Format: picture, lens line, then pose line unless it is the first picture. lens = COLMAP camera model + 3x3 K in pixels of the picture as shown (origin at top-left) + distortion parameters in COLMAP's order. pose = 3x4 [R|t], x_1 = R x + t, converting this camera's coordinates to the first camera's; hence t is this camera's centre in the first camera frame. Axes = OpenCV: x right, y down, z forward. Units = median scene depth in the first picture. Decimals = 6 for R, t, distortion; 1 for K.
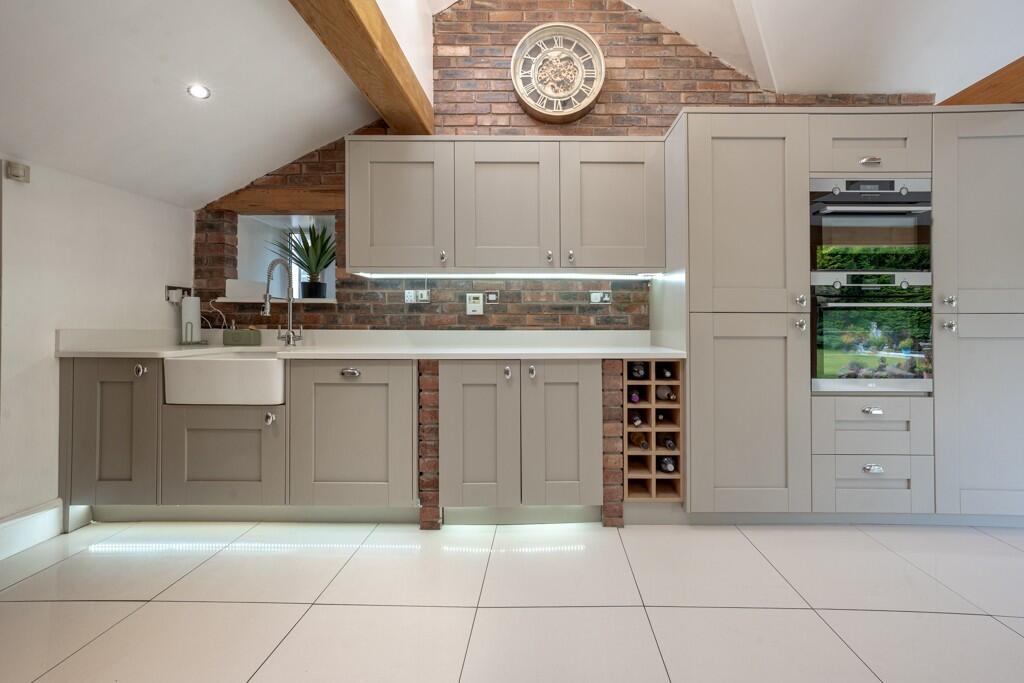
lens RADIAL K [[354.7, 0, 512.7], [0, 354.7, 322.2], [0, 0, 1]] dist [0.000595, 0.000068]
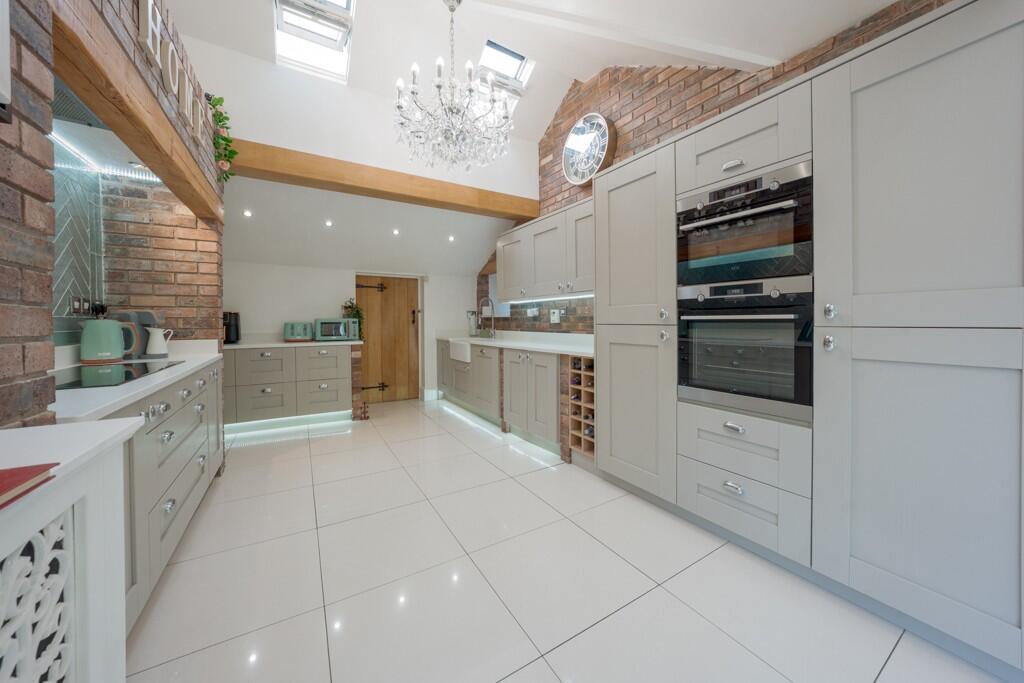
lens RADIAL K [[358.2, 0, 511.8], [0, 358.2, 326.9], [0, 0, 1]] dist [-0.001797, -0.000089]
pose [[0.526830, 0.009609, -0.849916, 1.401823], [0.011597, 0.999762, 0.018492, -0.043325], [0.849892, -0.019599, 0.526593, -0.013423]]
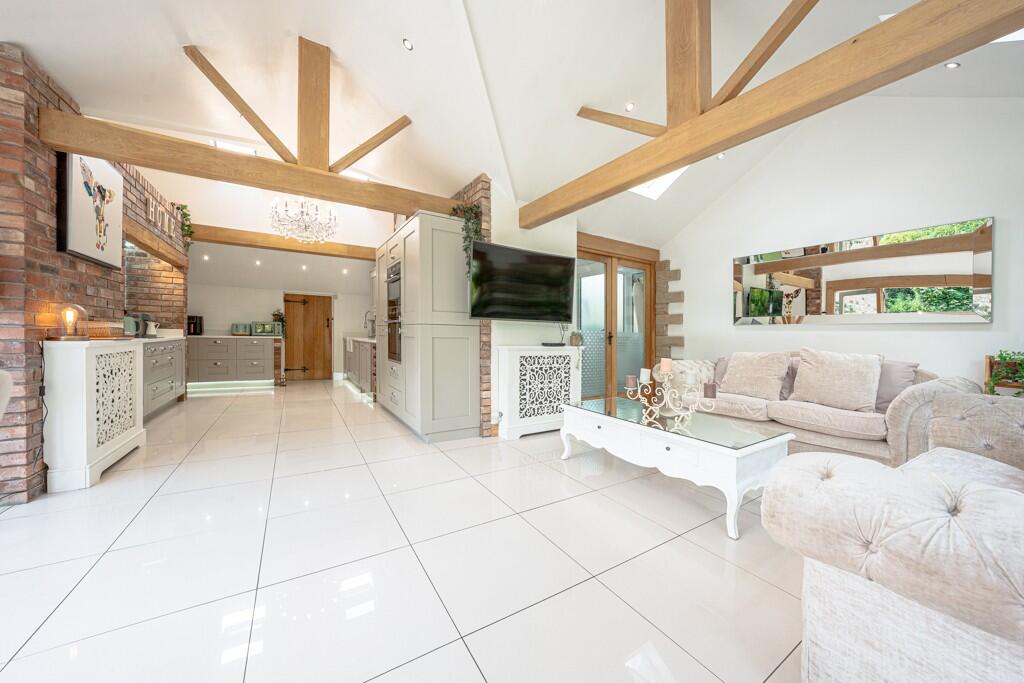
lens RADIAL K [[359.7, 0, 509.5], [0, 359.7, 344.0], [0, 0, 1]] dist [-0.001641, -0.000142]
pose [[0.528235, 0.031048, -0.848530, 3.112916], [-0.013013, 0.999510, 0.028472, 0.016778], [0.848999, -0.003998, 0.528380, 0.382042]]
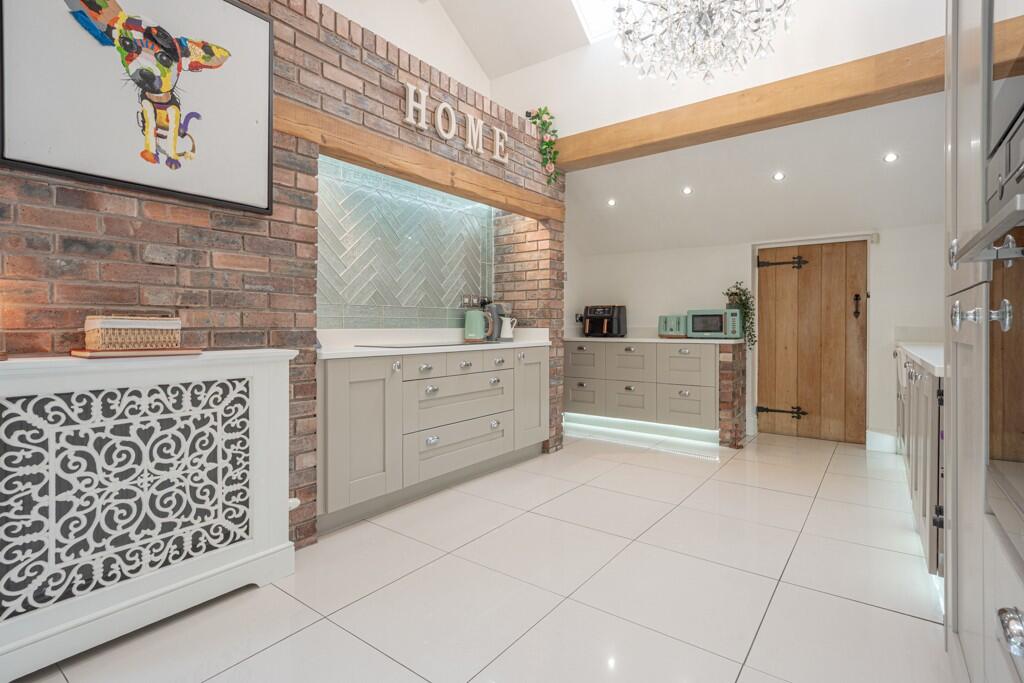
lens RADIAL K [[494.2, 0, 507.7], [0, 494.2, 338.9], [0, 0, 1]] dist [-0.002674, 0.000015]
pose [[-0.595369, 0.020393, -0.803193, 1.421900], [0.005321, 0.999756, 0.021439, 0.015247], [0.803434, 0.008490, -0.595333, 0.834273]]
